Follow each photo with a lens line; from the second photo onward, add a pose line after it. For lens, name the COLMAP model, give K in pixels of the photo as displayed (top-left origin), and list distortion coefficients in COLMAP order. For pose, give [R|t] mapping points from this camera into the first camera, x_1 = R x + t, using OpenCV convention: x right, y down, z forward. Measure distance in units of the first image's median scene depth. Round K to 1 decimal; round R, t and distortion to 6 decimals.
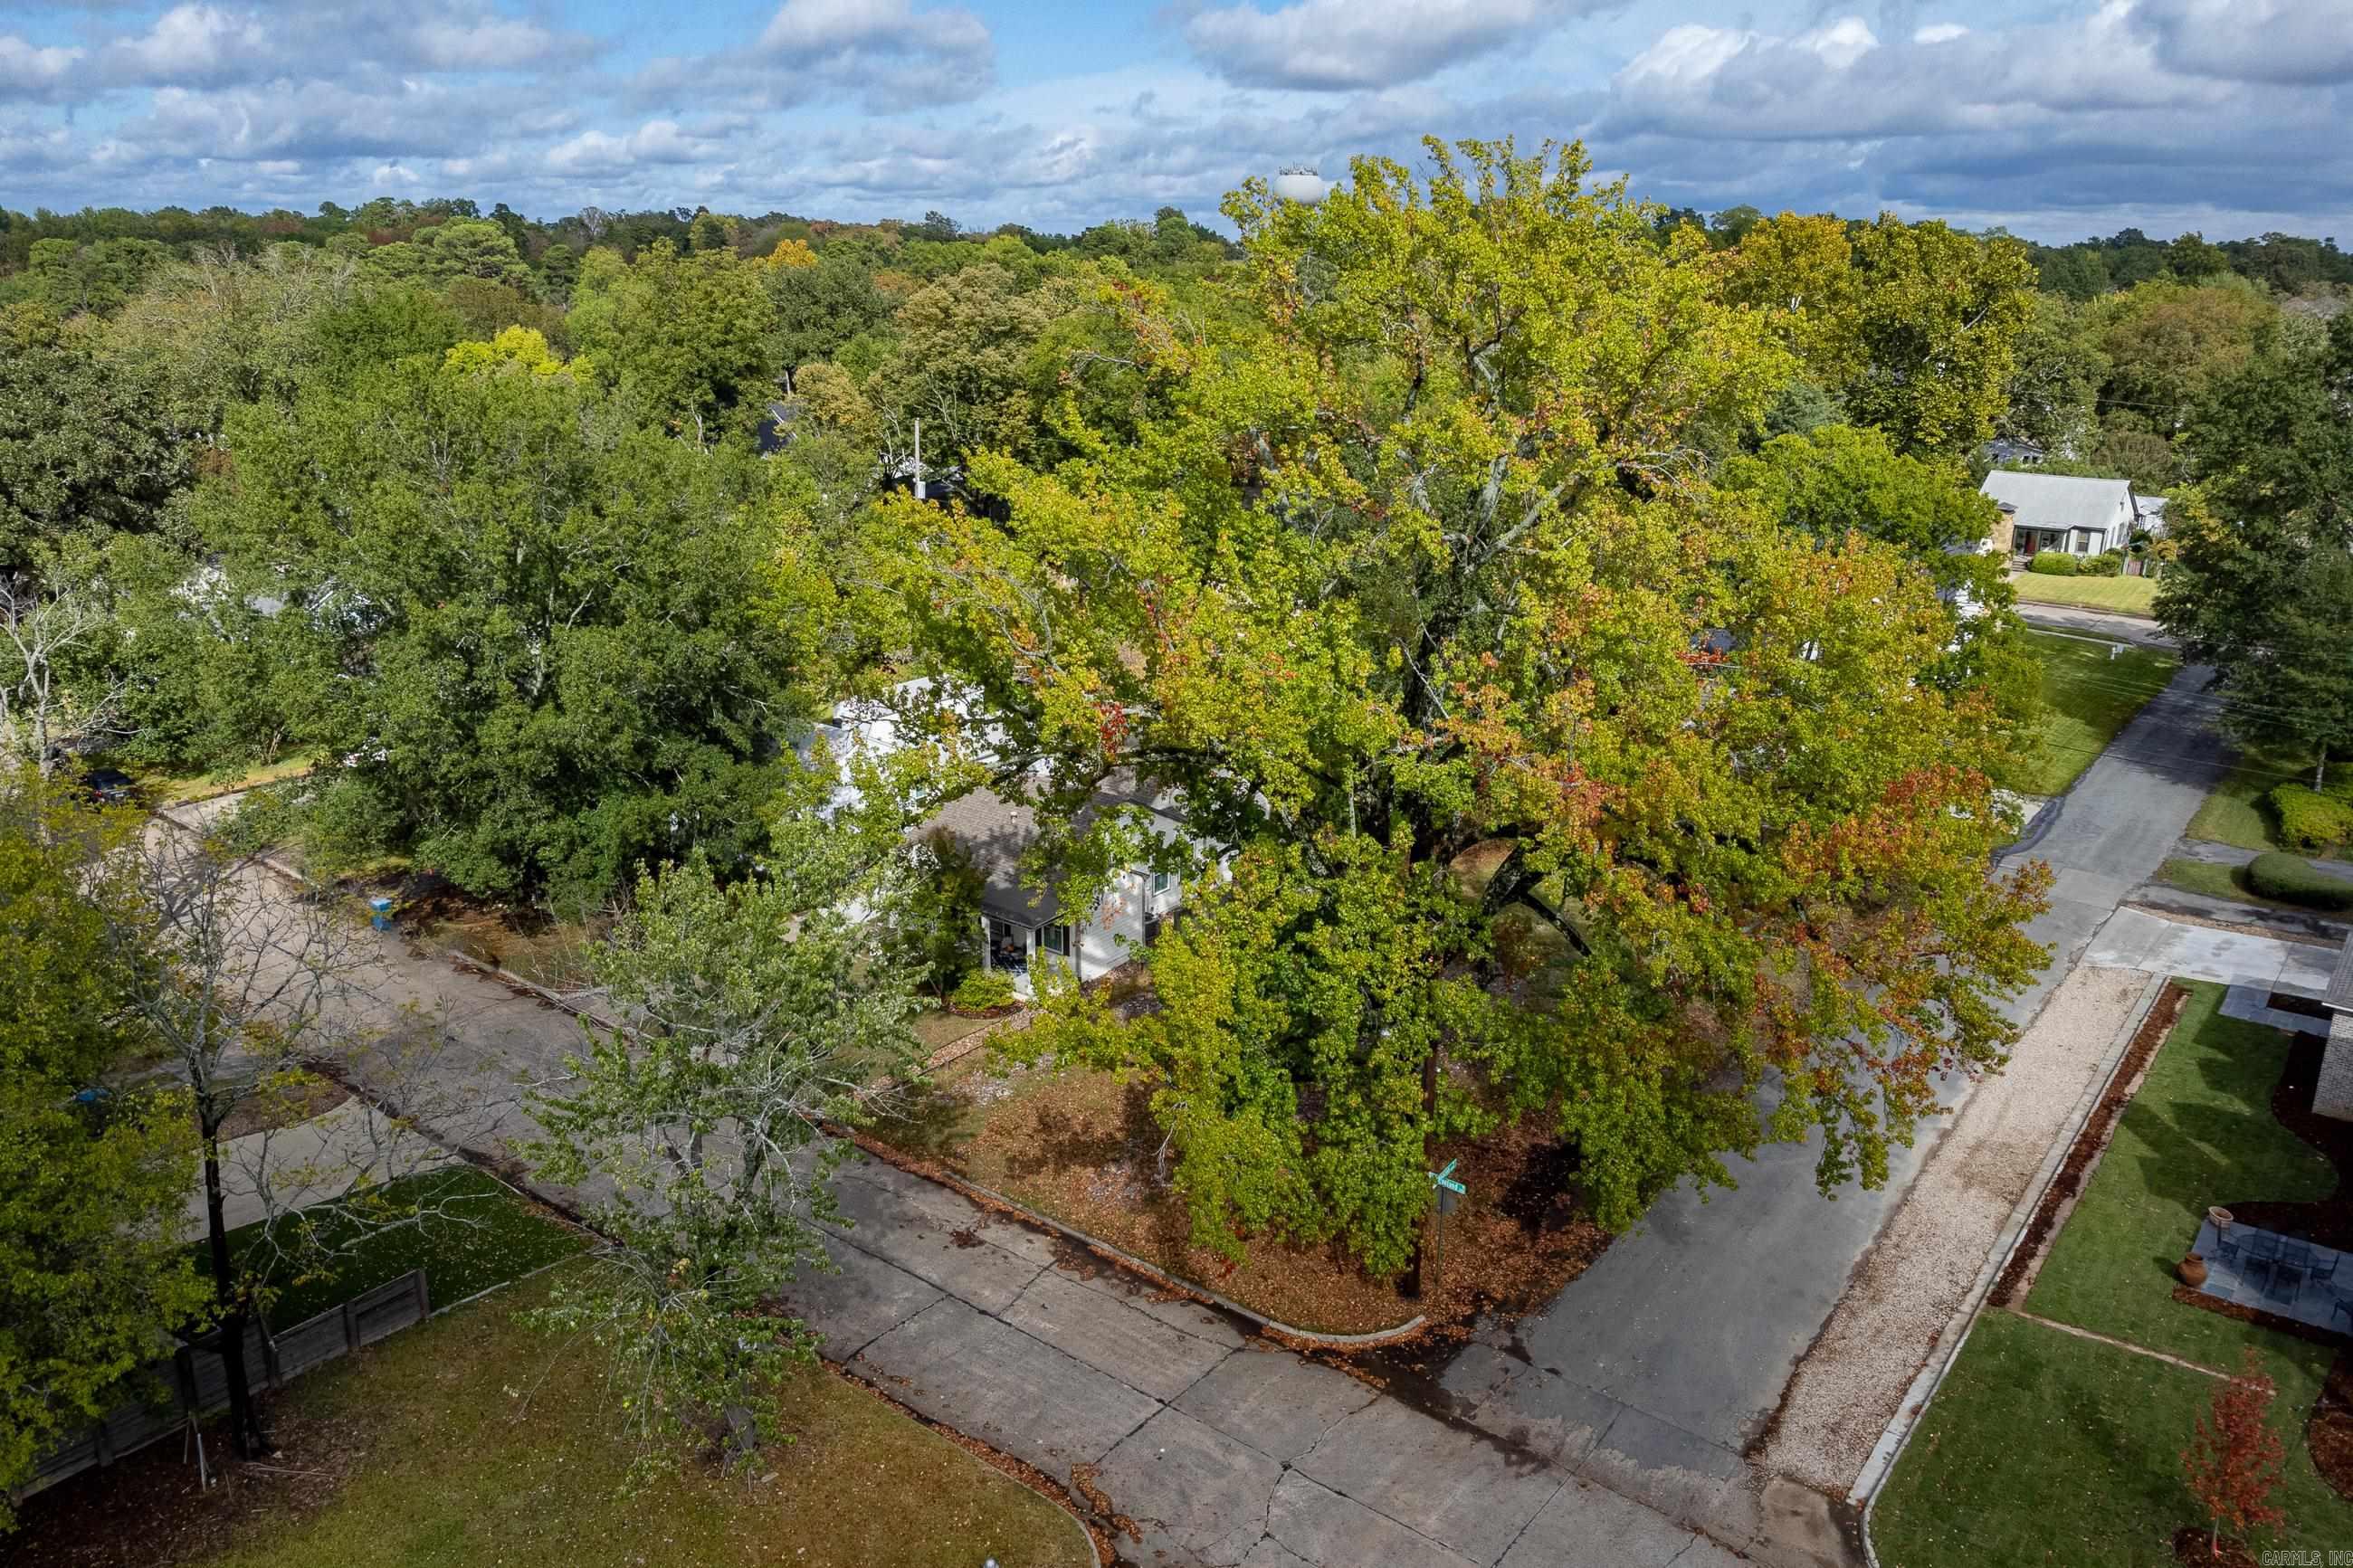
lens RADIAL K [[1772.9, 0, 1177.4], [0, 1772.9, 771.7], [0, 0, 1]] dist [0.013264, -0.001693]
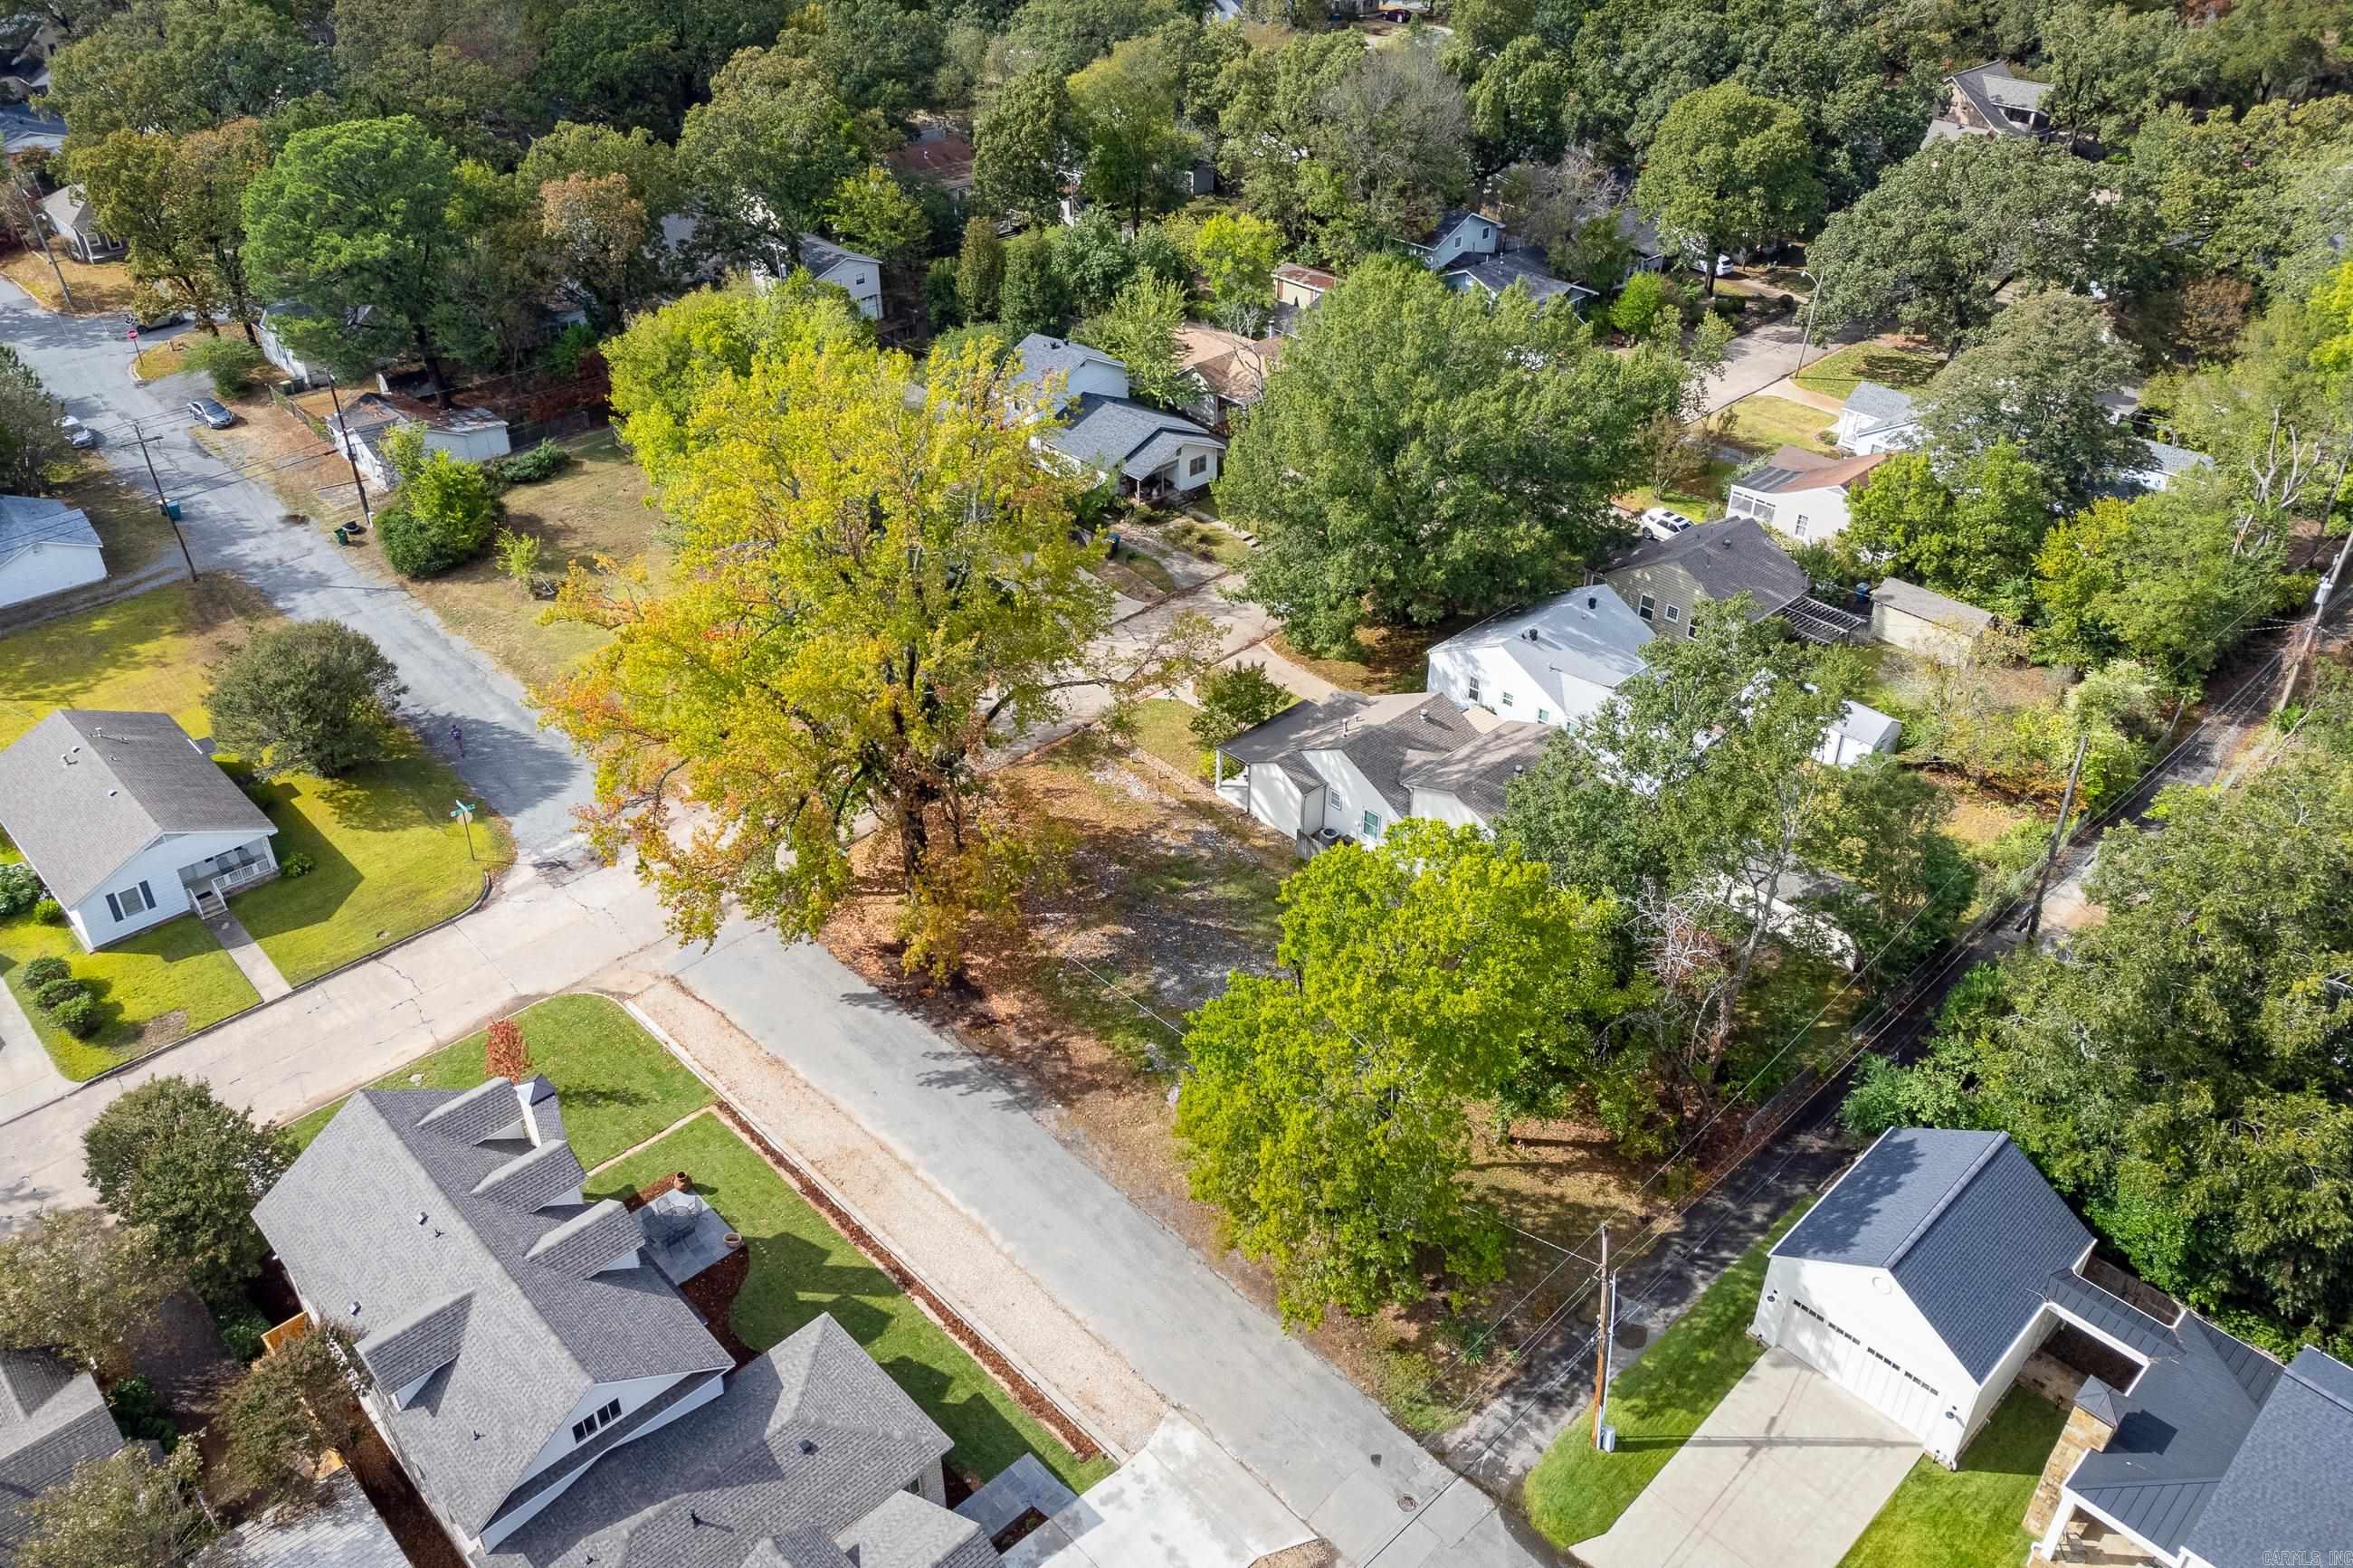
lens RADIAL K [[1772.9, 0, 1187.0], [0, 1772.9, 720.3], [0, 0, 1]] dist [0.013264, -0.001693]
pose [[-0.145394, 0.519829, -0.841806, 1.515363], [-0.282991, 0.793449, 0.538845, -0.942904], [0.948038, 0.316569, 0.031744, 1.178944]]
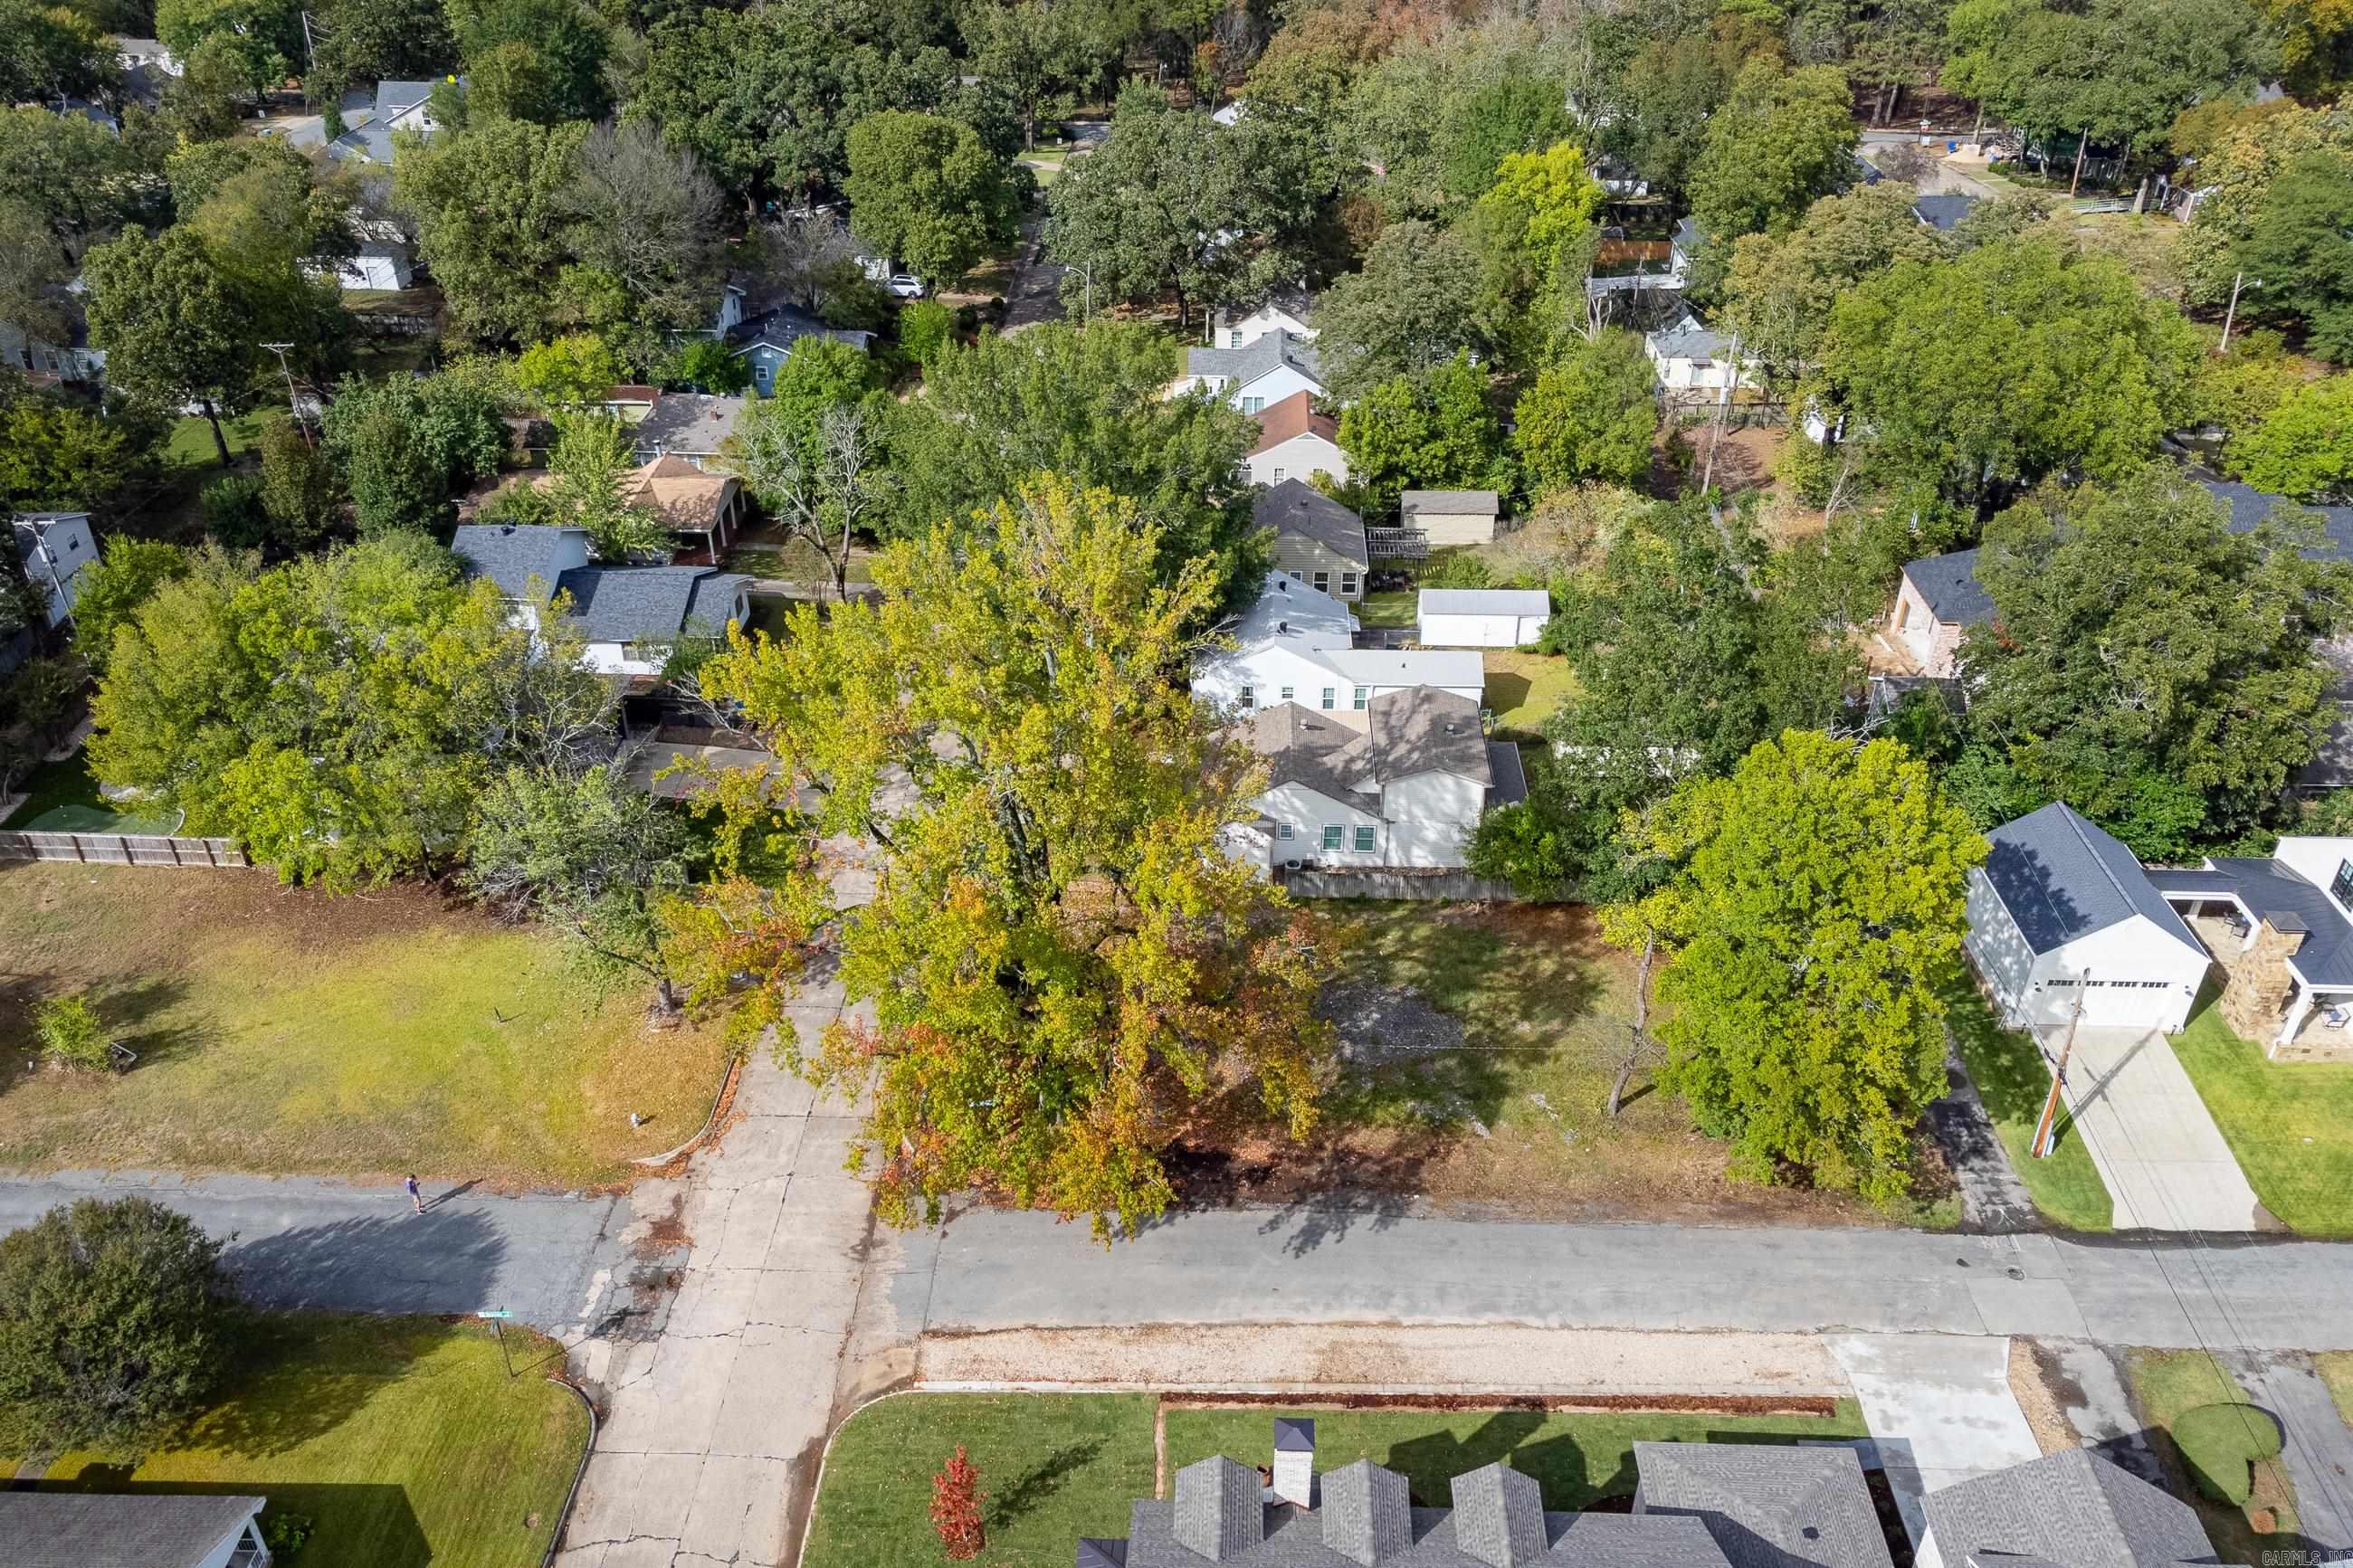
lens RADIAL K [[1772.9, 0, 1173.5], [0, 1772.9, 758.5], [0, 0, 1]] dist [0.013264, -0.001693]
pose [[0.587906, 0.427369, -0.686821, 1.157571], [-0.228885, 0.902236, 0.365488, -0.648230], [0.775873, -0.057669, 0.628248, 0.133839]]
